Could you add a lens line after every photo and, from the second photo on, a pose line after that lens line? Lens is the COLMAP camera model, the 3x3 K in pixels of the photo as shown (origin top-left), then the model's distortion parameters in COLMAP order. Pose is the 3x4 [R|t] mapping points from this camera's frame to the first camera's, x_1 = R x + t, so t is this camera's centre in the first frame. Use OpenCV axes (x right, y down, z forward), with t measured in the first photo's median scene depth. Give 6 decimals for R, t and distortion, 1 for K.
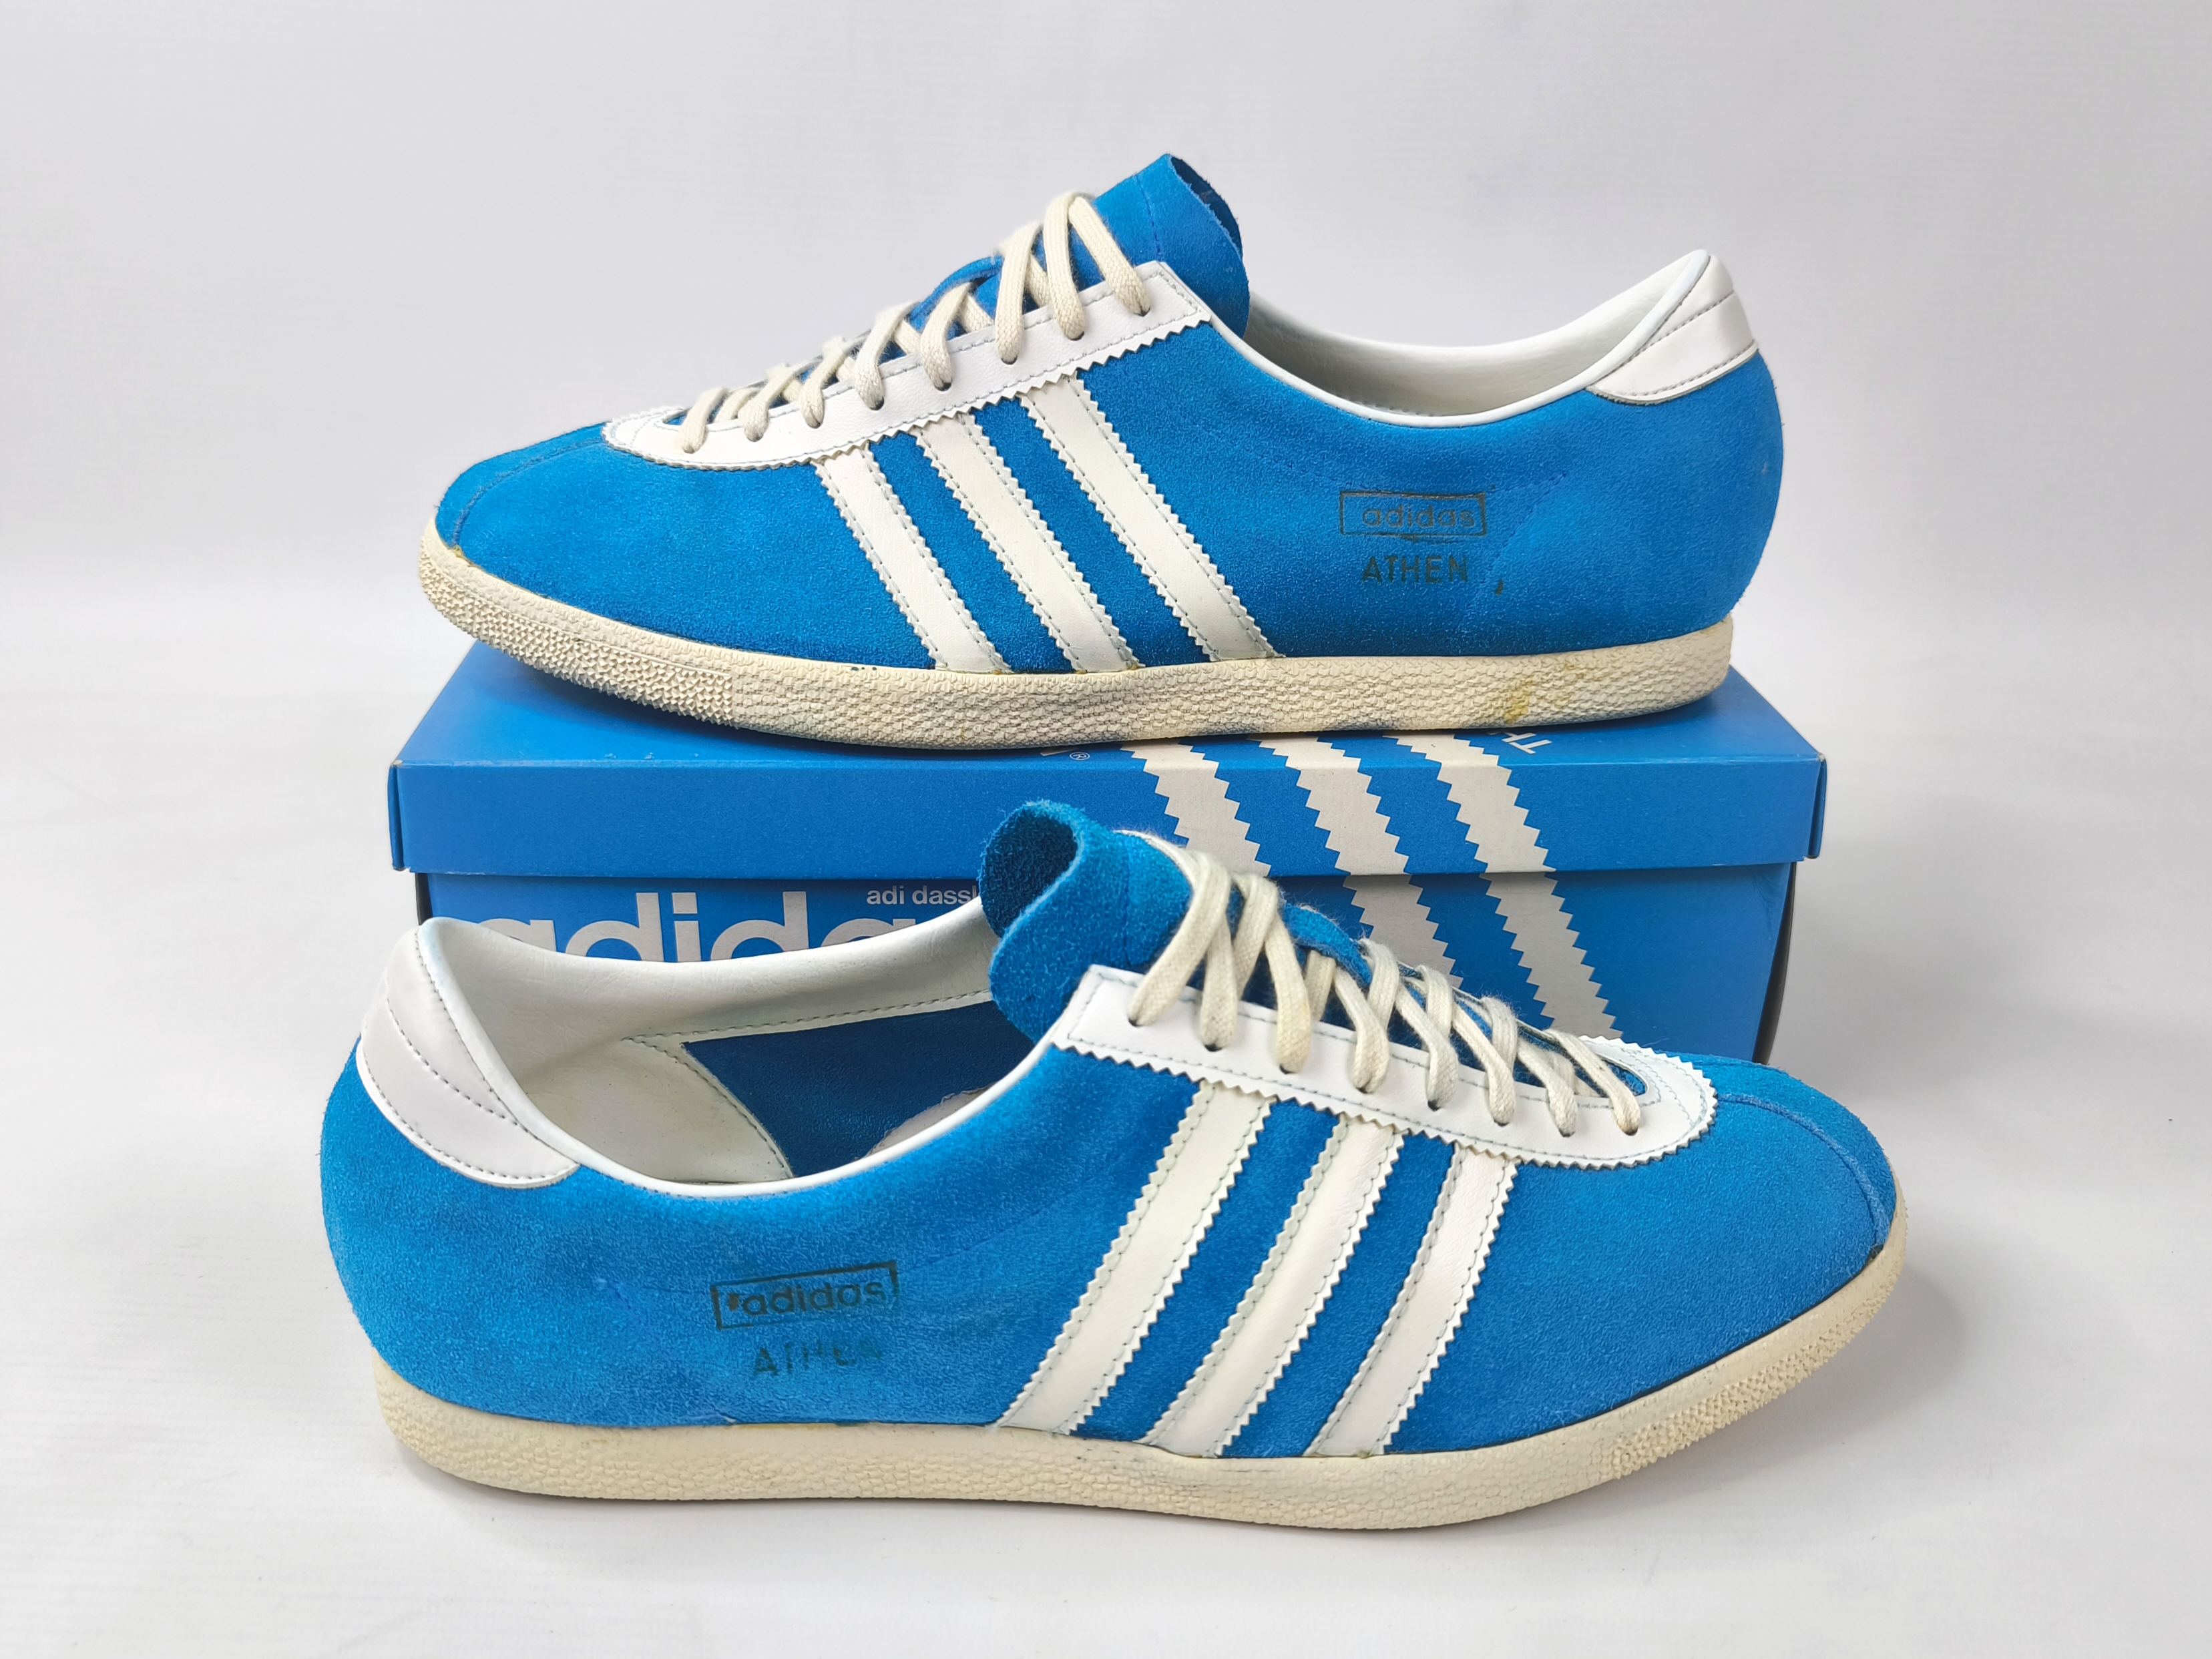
lens RADIAL K [[1772.5, 0, 1161.2], [0, 1772.5, 825.9], [0, 0, 1]] dist [-0.036882, -0.001286]
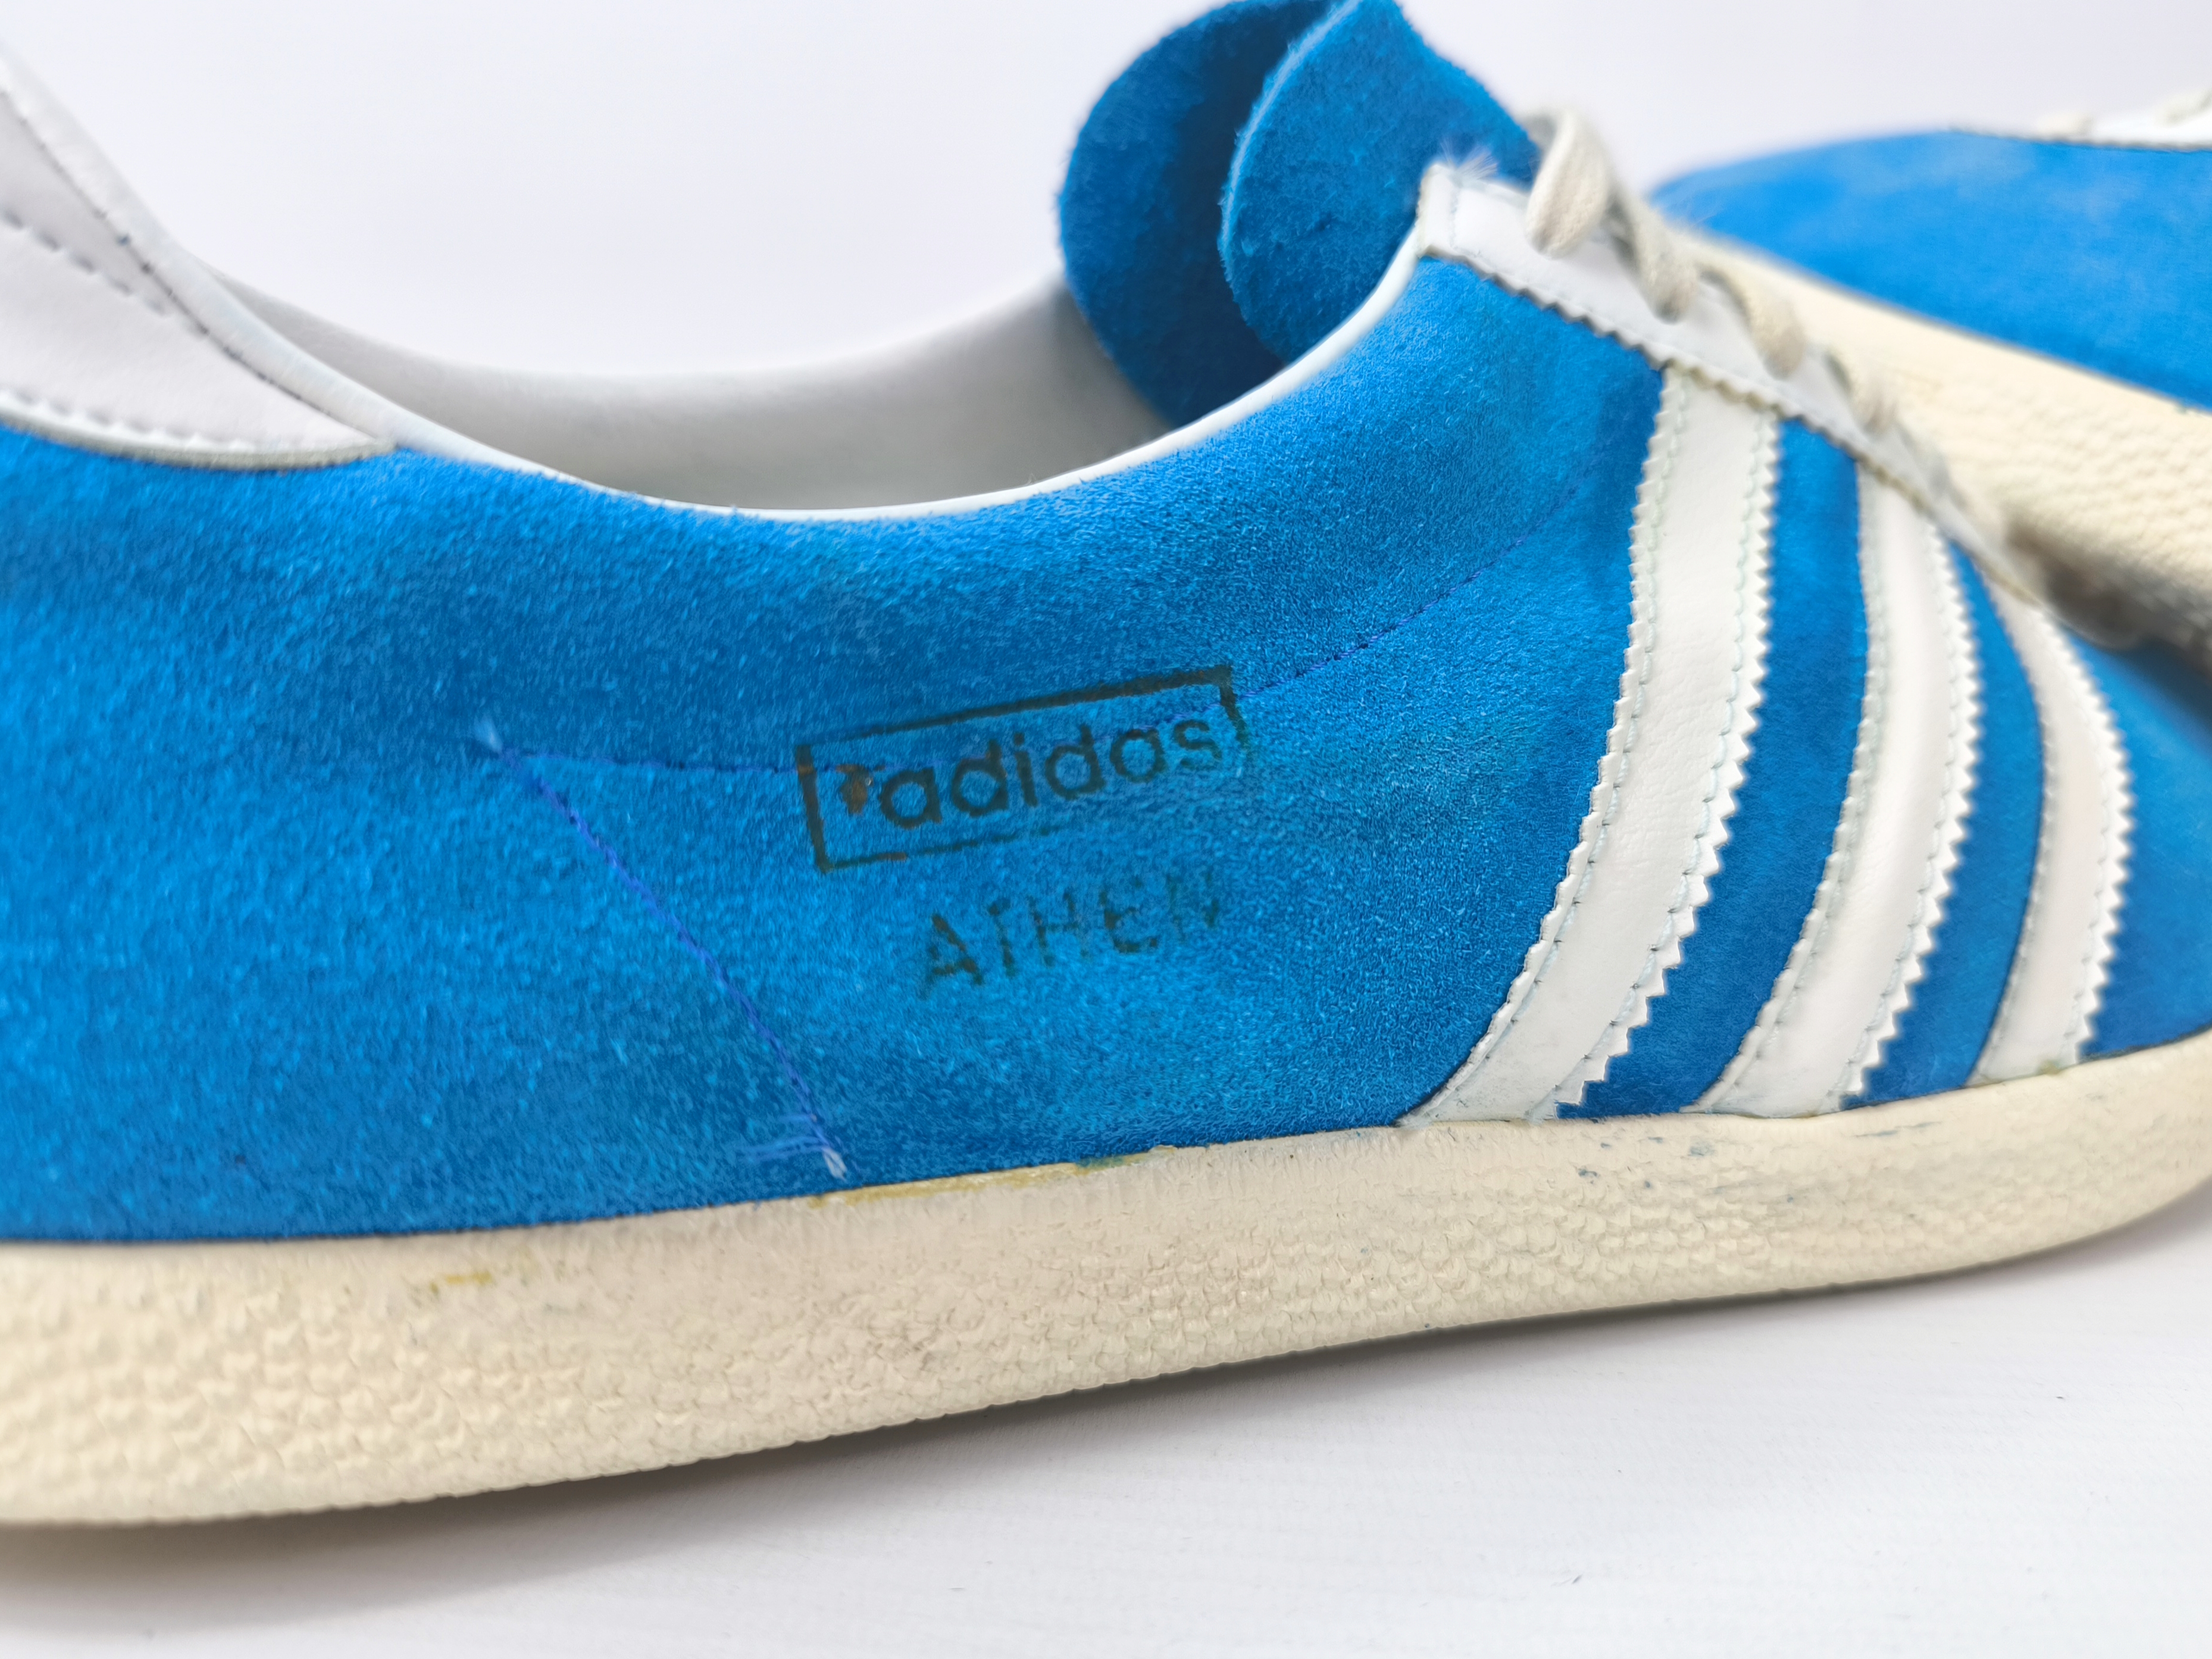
lens RADIAL K [[1772.8, 0, 1161.2], [0, 1772.8, 825.9], [0, 0, 1]] dist [-0.036882, -0.001286]
pose [[0.925384, -0.072277, 0.372075, -0.322258], [0.158027, 0.965834, -0.205409, 0.363840], [-0.344516, 0.248880, 0.905189, 0.632513]]
